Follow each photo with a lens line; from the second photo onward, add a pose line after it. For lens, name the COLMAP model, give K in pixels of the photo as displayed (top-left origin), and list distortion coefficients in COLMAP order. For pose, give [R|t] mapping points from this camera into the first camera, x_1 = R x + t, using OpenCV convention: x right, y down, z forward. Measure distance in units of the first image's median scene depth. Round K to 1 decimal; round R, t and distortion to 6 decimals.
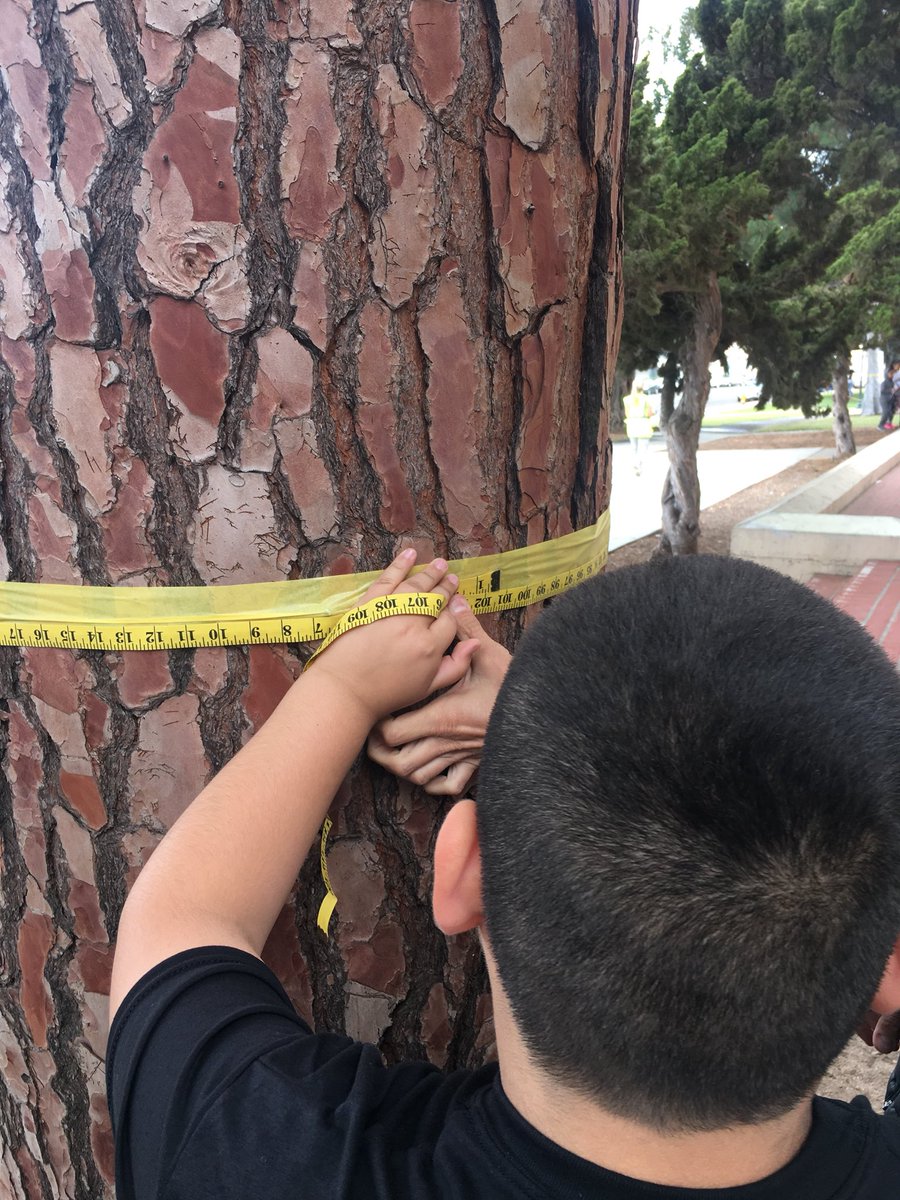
lens RADIAL K [[930.9, 0, 450.0], [0, 930.9, 600.0], [0, 0, 1]] dist [0.038960, -0.003156]
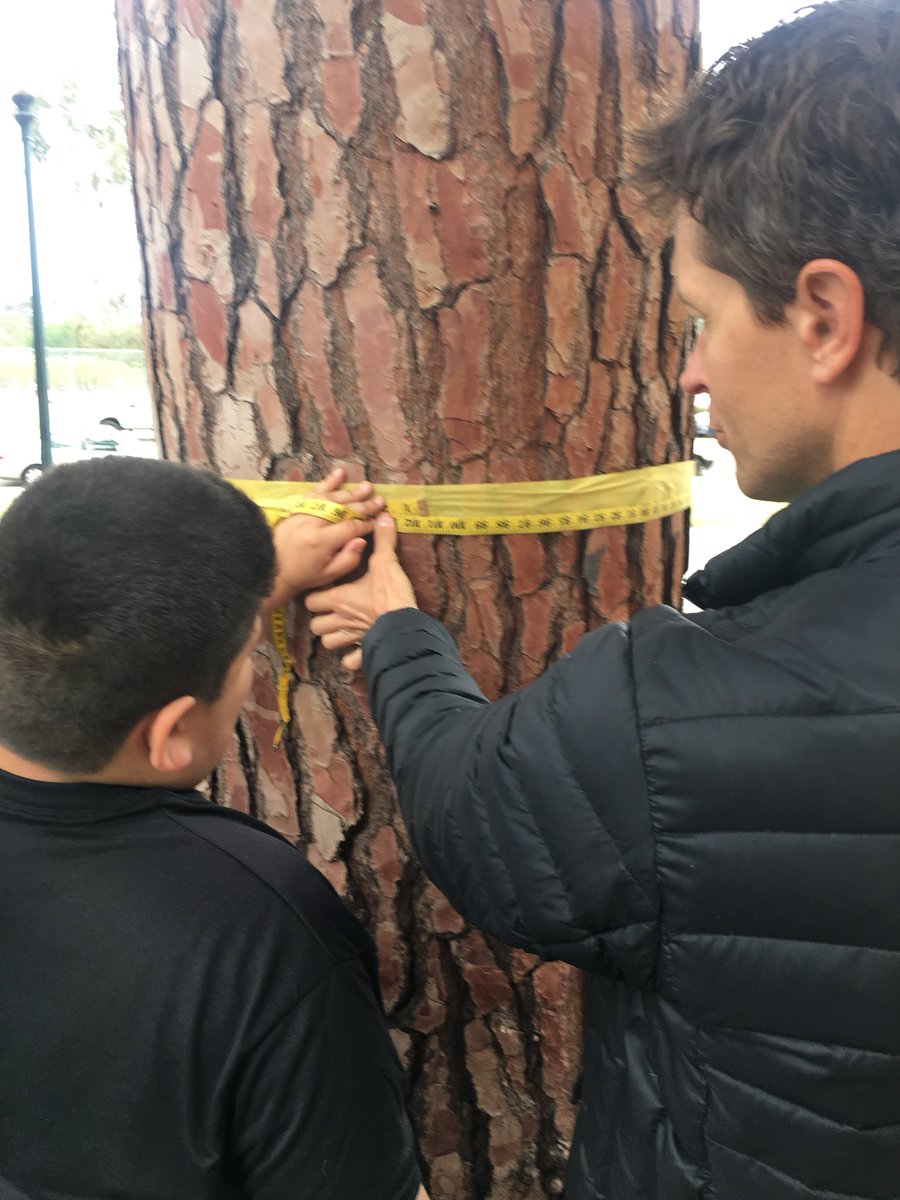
lens RADIAL K [[930.9, 0, 450.0], [0, 930.9, 600.0], [0, 0, 1]] dist [0.038960, -0.003156]
pose [[0.803627, 0.184145, -0.565928, 0.925942], [-0.171744, 0.982227, 0.075723, 0.000328], [0.569814, 0.036342, 0.820970, 0.005351]]
